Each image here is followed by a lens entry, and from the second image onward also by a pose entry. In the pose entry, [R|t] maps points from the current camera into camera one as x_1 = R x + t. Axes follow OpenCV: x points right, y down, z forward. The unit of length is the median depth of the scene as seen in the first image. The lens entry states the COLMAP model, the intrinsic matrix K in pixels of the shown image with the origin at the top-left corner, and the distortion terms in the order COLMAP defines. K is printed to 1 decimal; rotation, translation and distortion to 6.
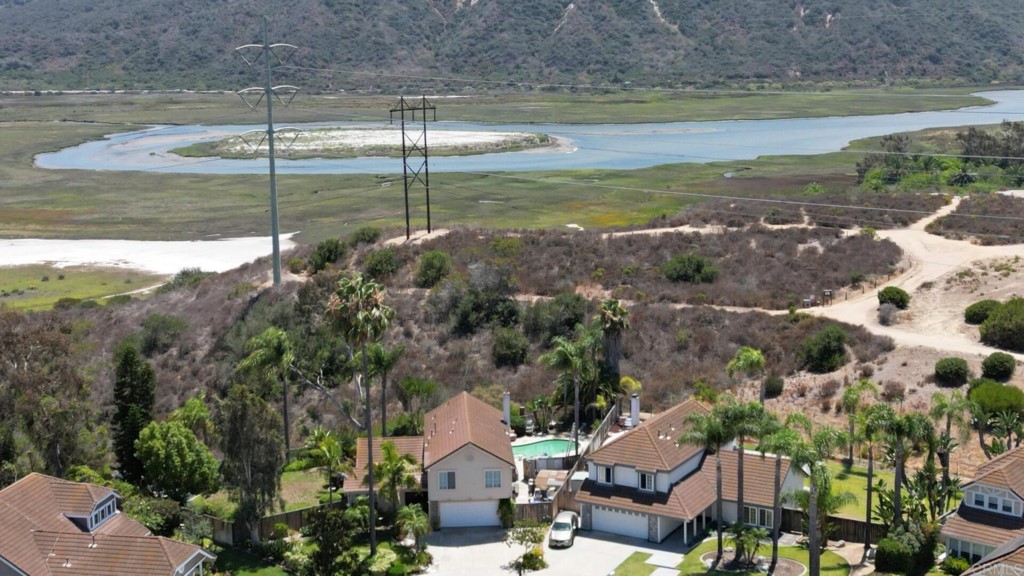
lens RADIAL K [[1427.8, 0, 512.0], [0, 1427.8, 288.0], [0, 0, 1]] dist [0.195423, -0.622563]
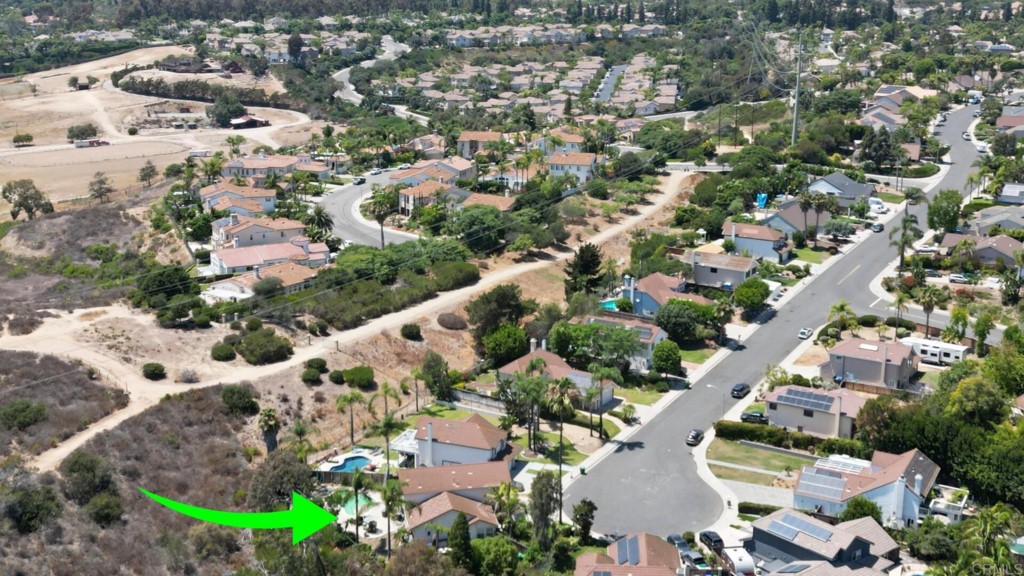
lens RADIAL K [[1230.9, 0, 512.0], [0, 1230.9, 288.0], [0, 0, 1]] dist [0.180274, -0.518533]
pose [[-0.150623, -0.238578, 0.959371, -0.929438], [0.177302, 0.948188, 0.263634, -0.321284], [-0.972562, 0.209807, -0.100519, 0.699035]]
